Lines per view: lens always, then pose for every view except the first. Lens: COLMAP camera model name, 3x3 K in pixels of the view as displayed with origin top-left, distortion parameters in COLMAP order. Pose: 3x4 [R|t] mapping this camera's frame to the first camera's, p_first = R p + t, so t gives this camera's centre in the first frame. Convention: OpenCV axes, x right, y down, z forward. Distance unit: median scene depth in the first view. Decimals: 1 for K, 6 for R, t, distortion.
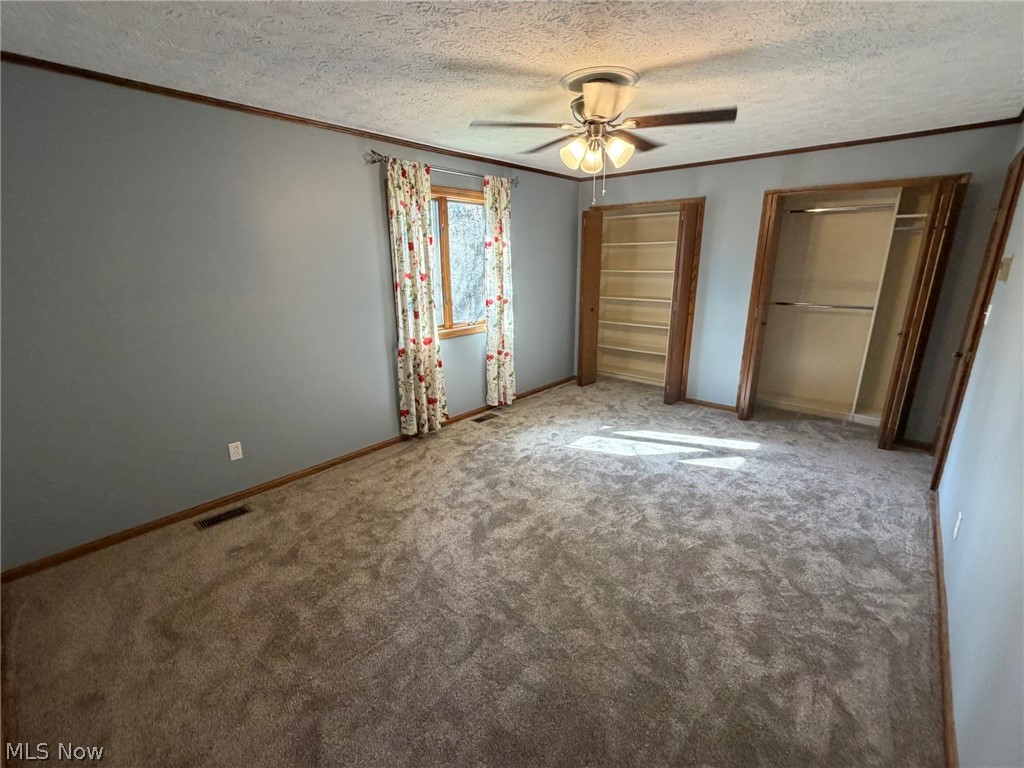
lens RADIAL K [[447.5, 0, 512.0], [0, 447.5, 384.0], [0, 0, 1]] dist [-0.001501, -0.000038]
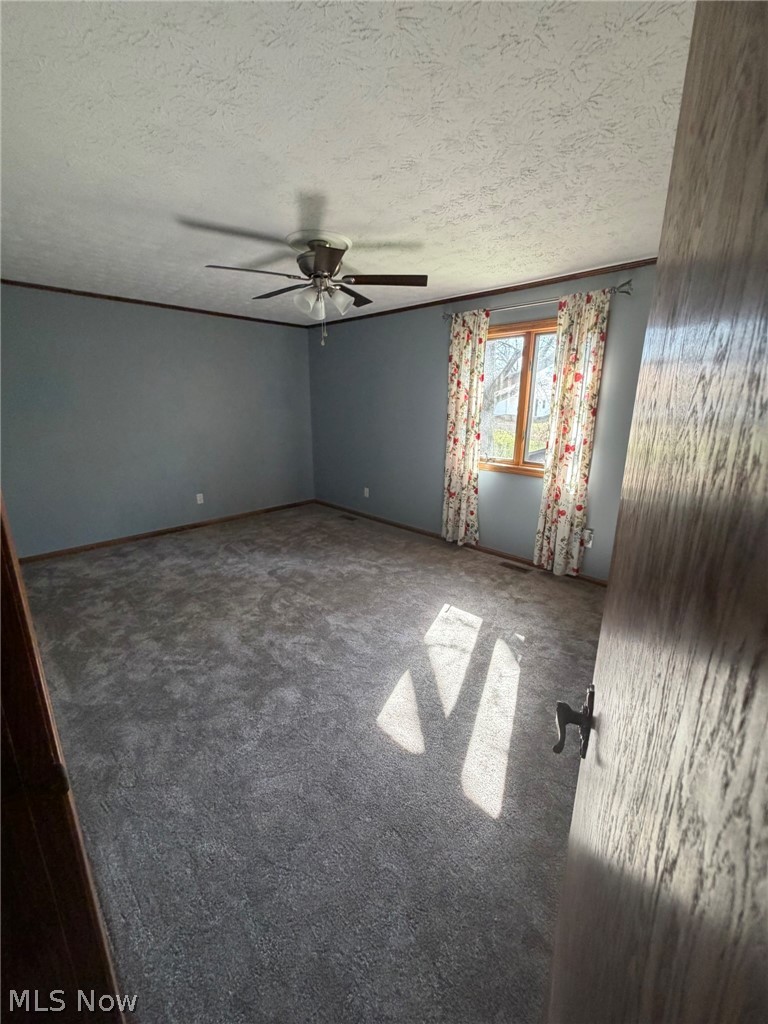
lens RADIAL K [[413.2, 0, 384.0], [0, 413.2, 512.0], [0, 0, 1]] dist [0.002104, 0.000011]
pose [[-0.059100, 0.266632, -0.961985, 0.845122], [-0.279064, 0.920835, 0.272371, -0.211368], [0.958452, 0.284552, 0.019986, 0.788040]]
